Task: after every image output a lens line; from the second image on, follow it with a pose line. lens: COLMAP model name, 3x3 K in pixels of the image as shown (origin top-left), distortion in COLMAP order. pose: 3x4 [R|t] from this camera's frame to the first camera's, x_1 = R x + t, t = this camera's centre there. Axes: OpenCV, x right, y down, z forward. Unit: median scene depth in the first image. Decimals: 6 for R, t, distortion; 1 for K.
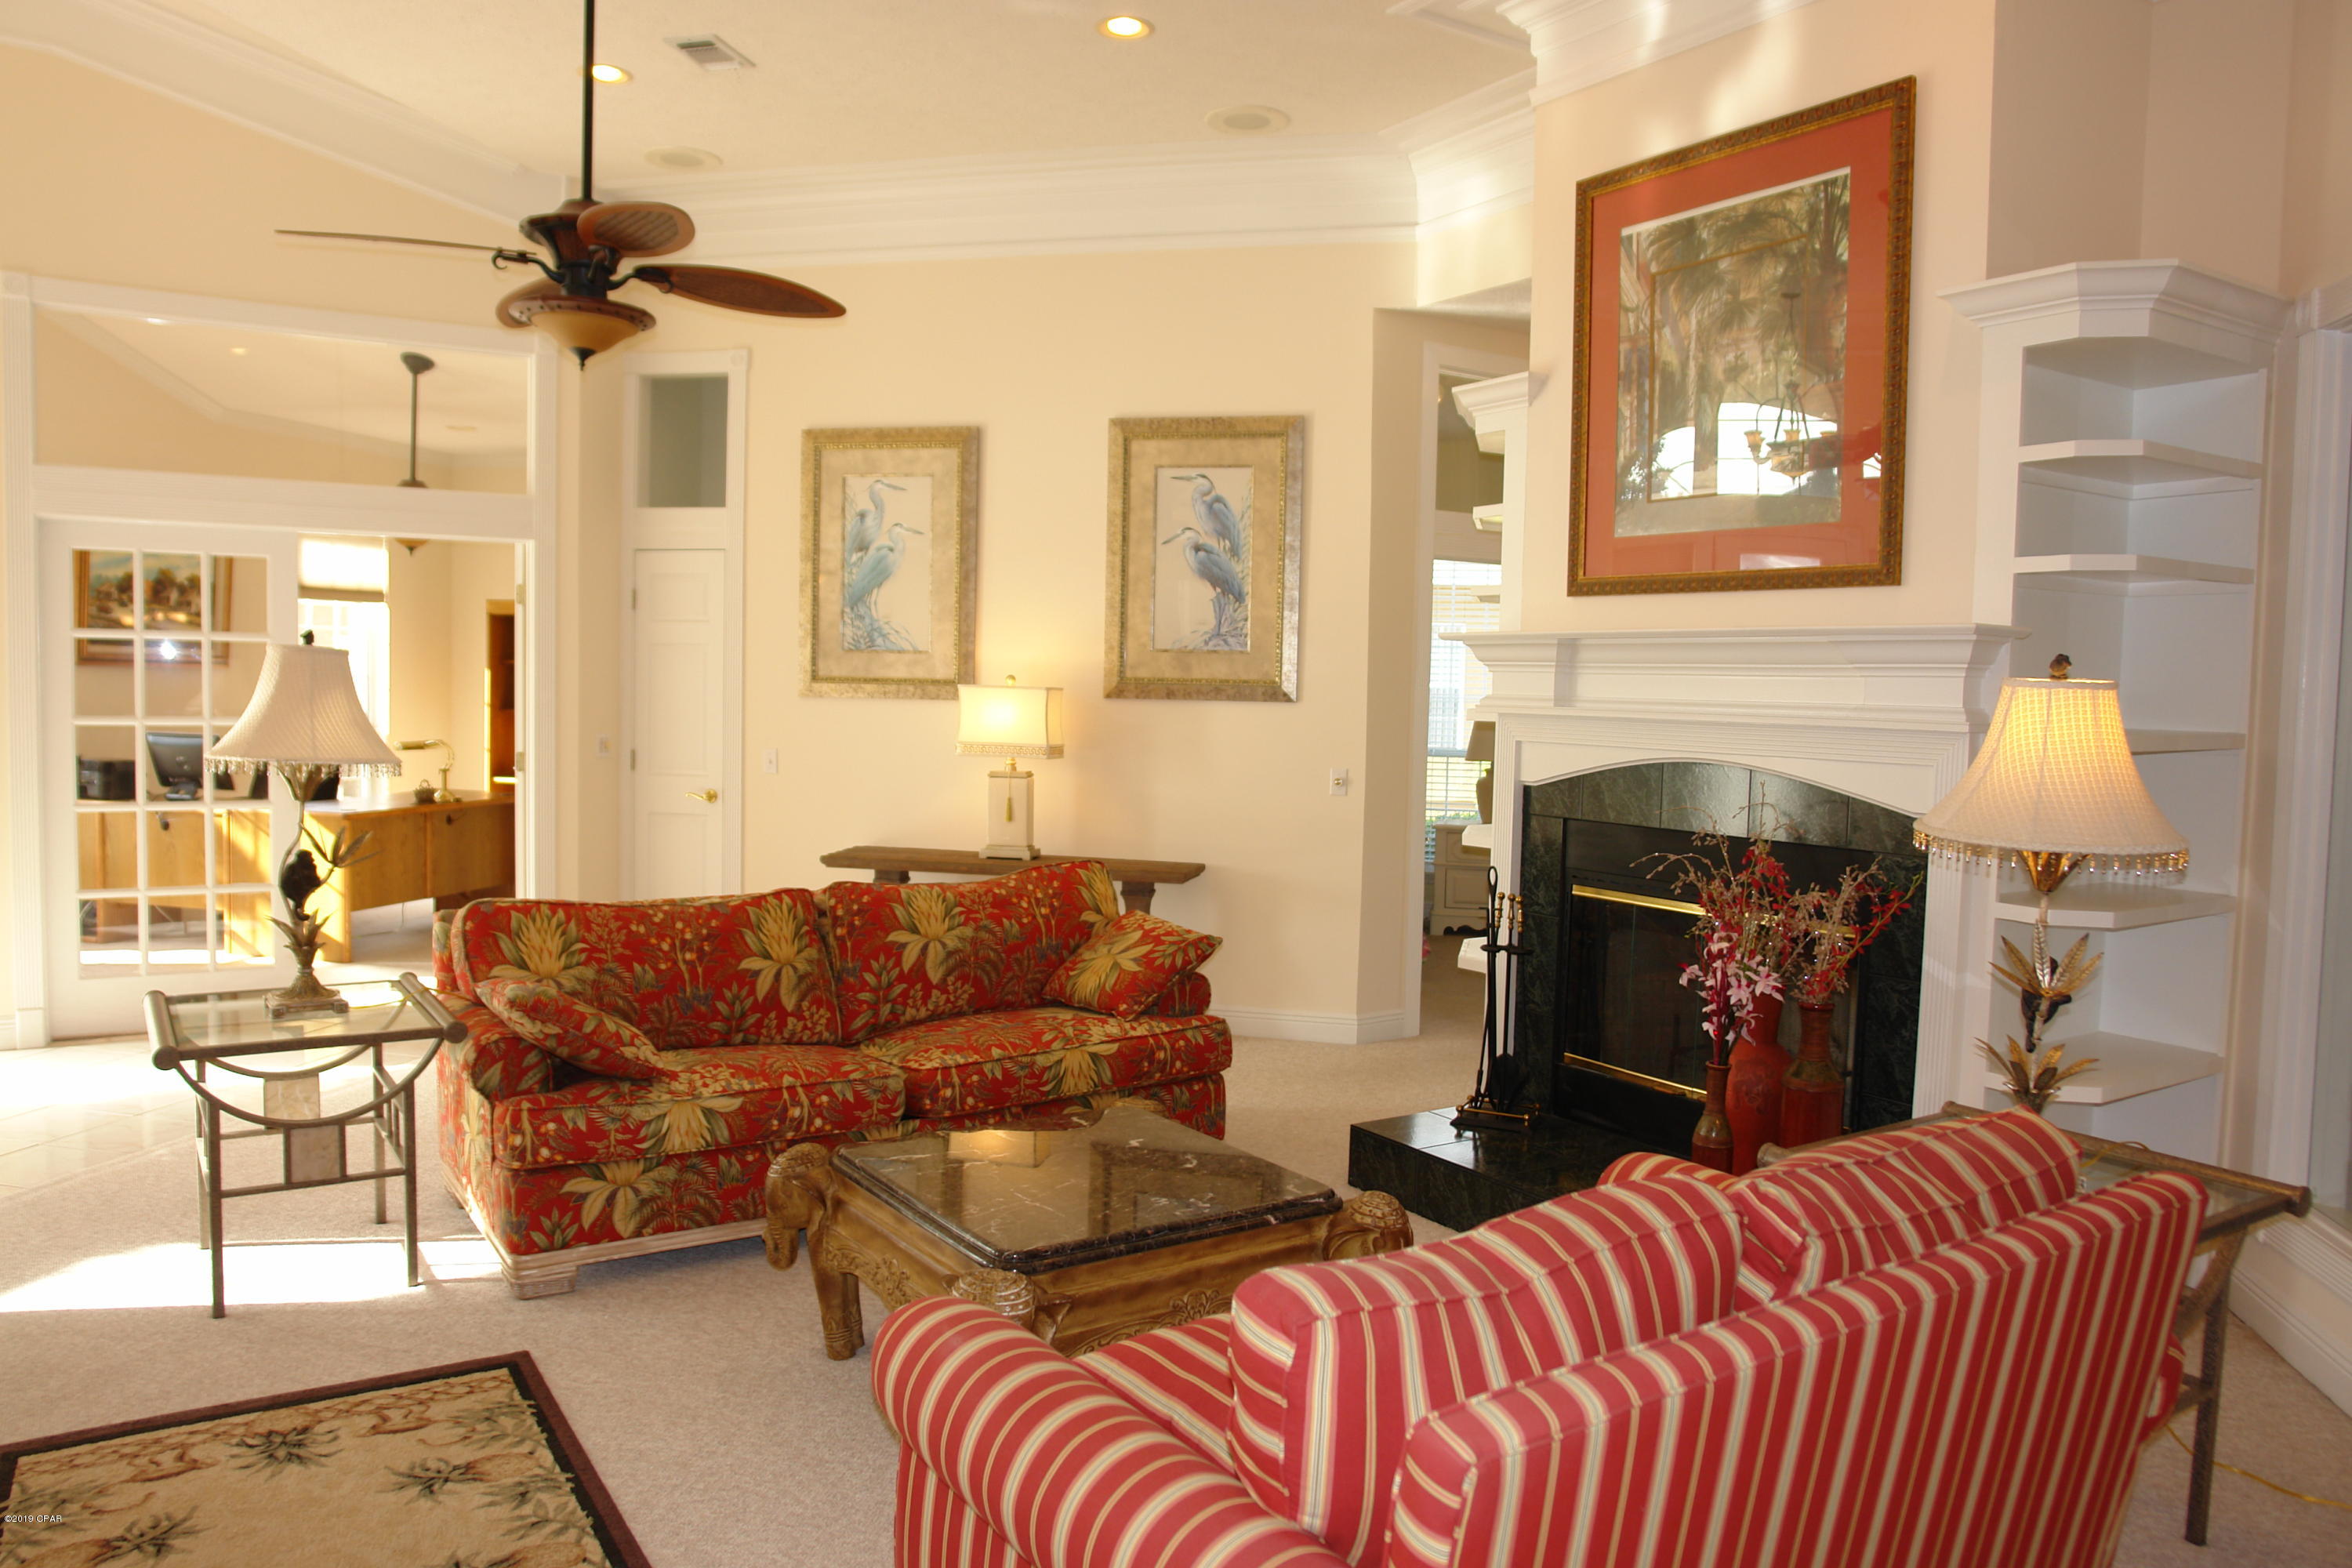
lens RADIAL K [[1644.6, 0, 1176.6], [0, 1644.6, 769.8], [0, 0, 1]] dist [-0.024186, 0.001815]
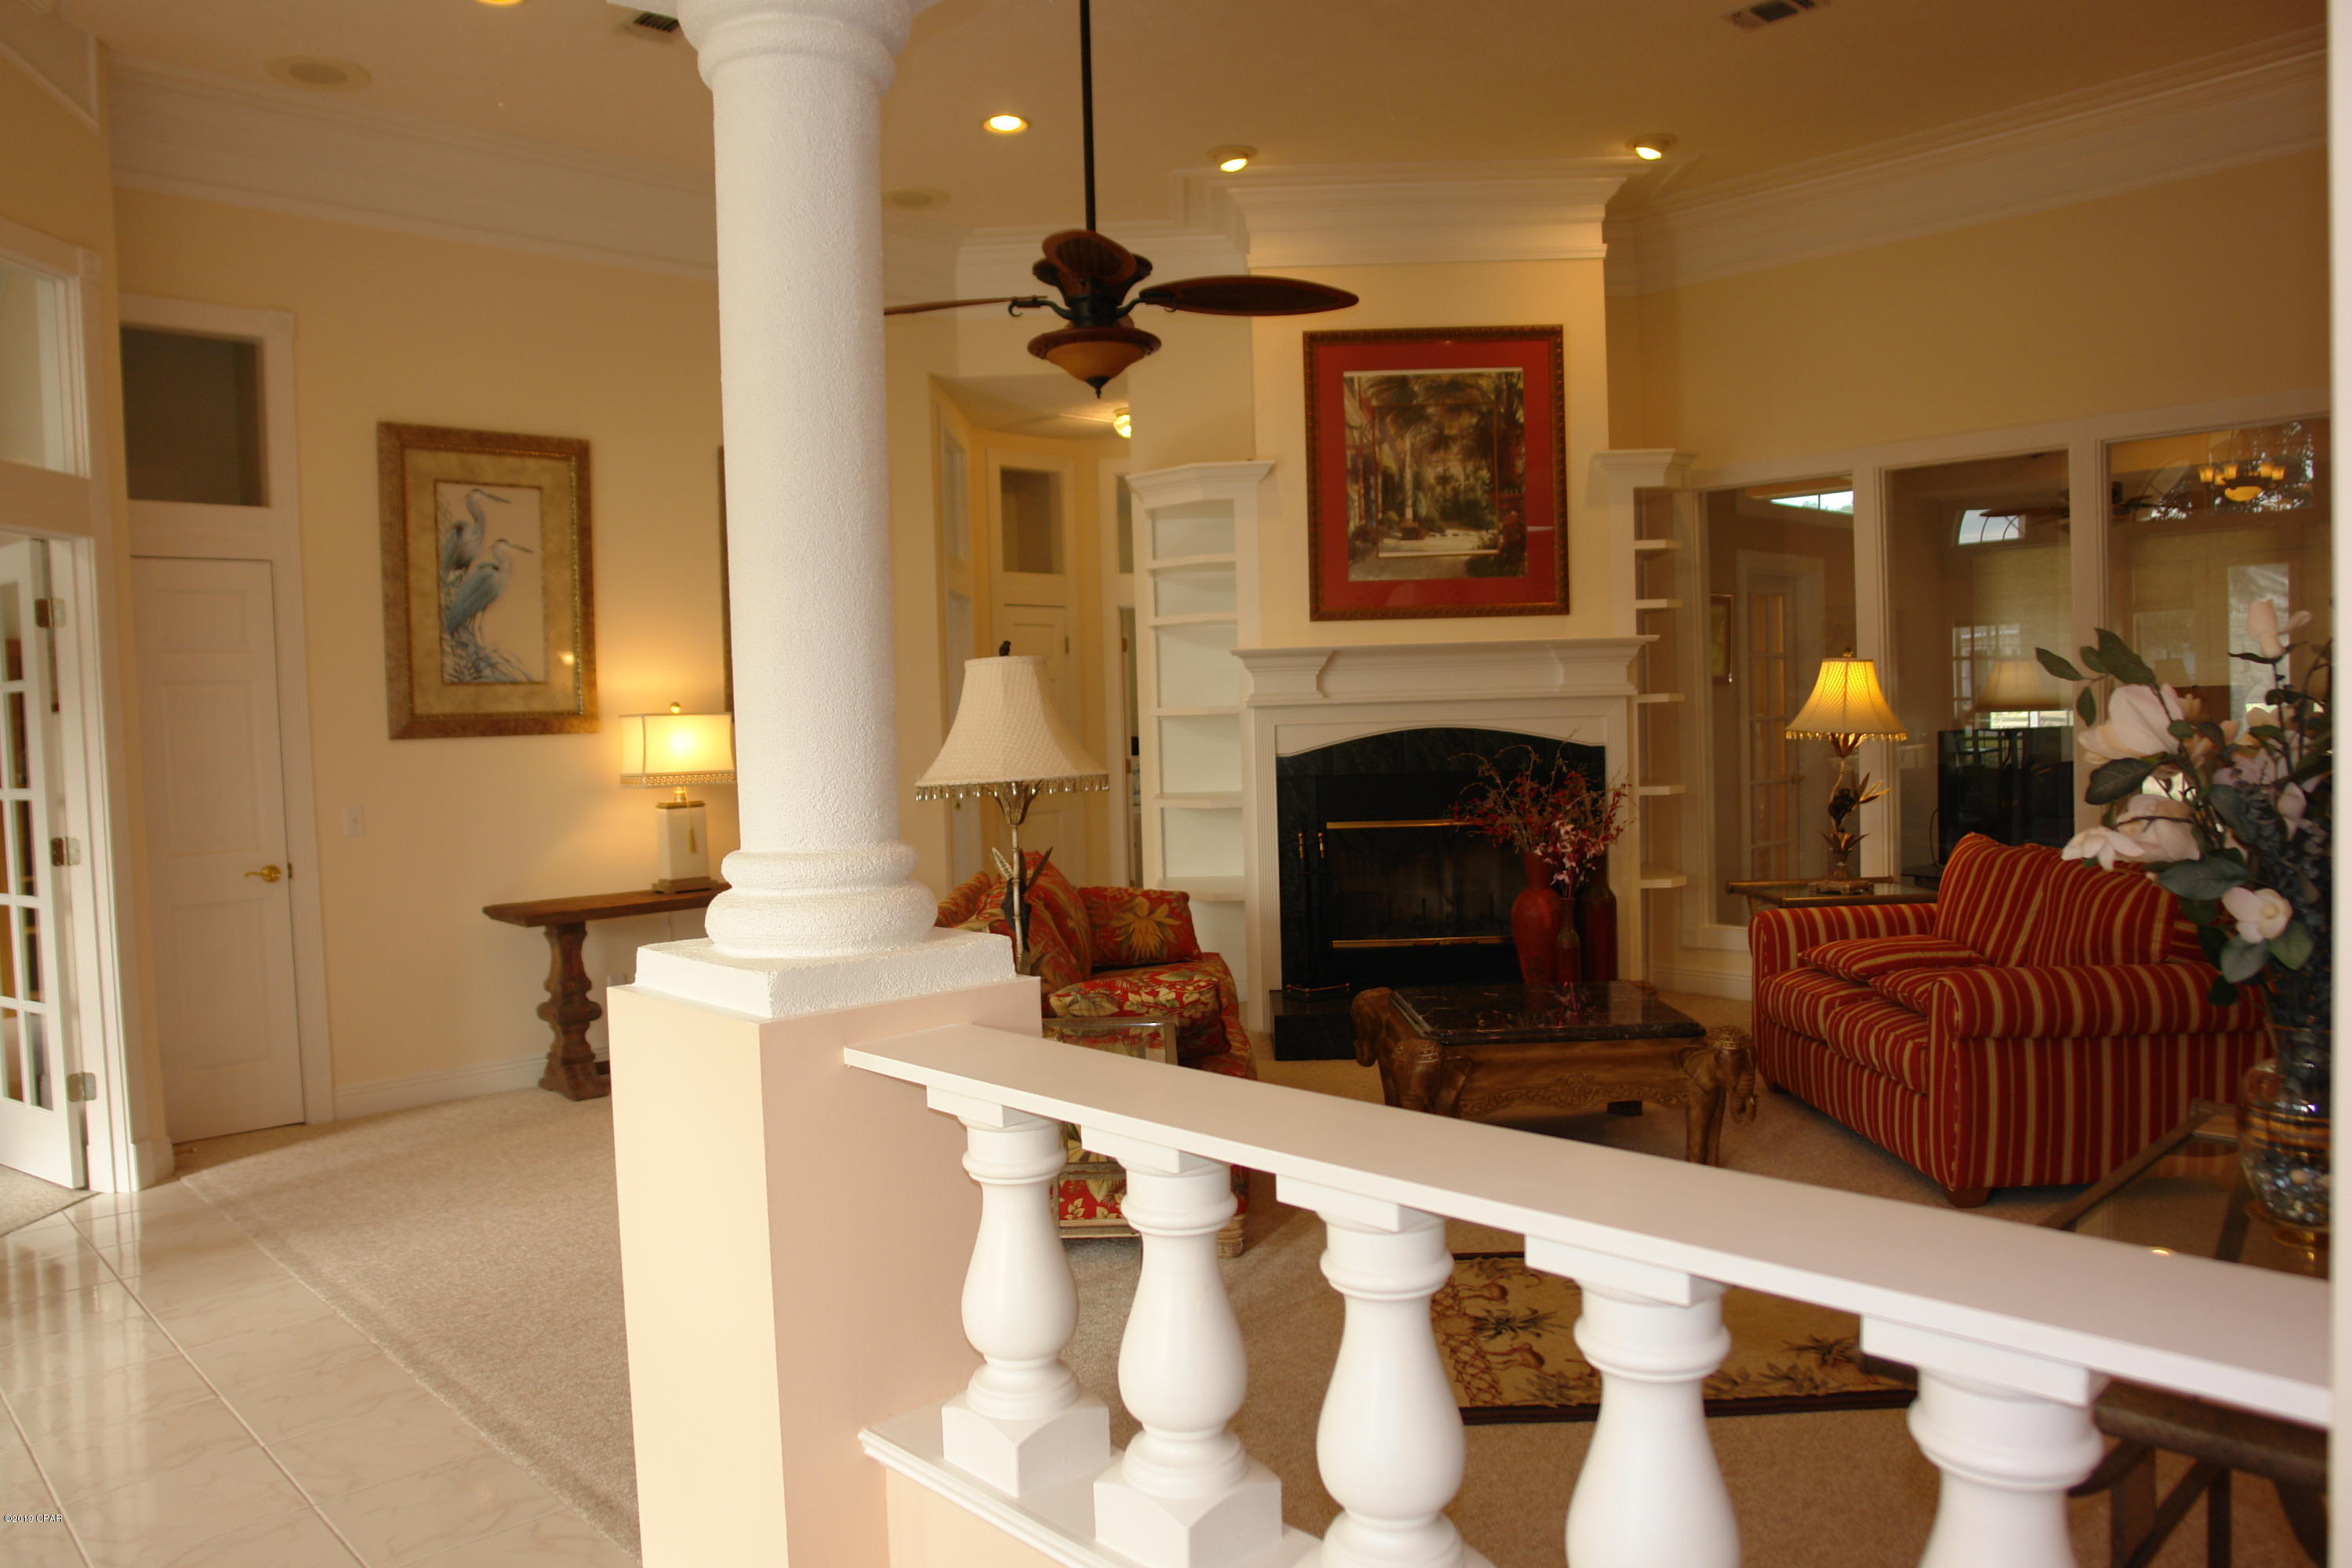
lens RADIAL K [[1618.4, 0, 1164.3], [0, 1618.4, 766.2], [0, 0, 1]] dist [-0.067756, 0.066067]
pose [[0.565613, -0.066940, 0.821949, -1.042423], [0.086946, 0.995986, 0.021282, -0.022400], [-0.820074, 0.059428, 0.569163, 0.331908]]
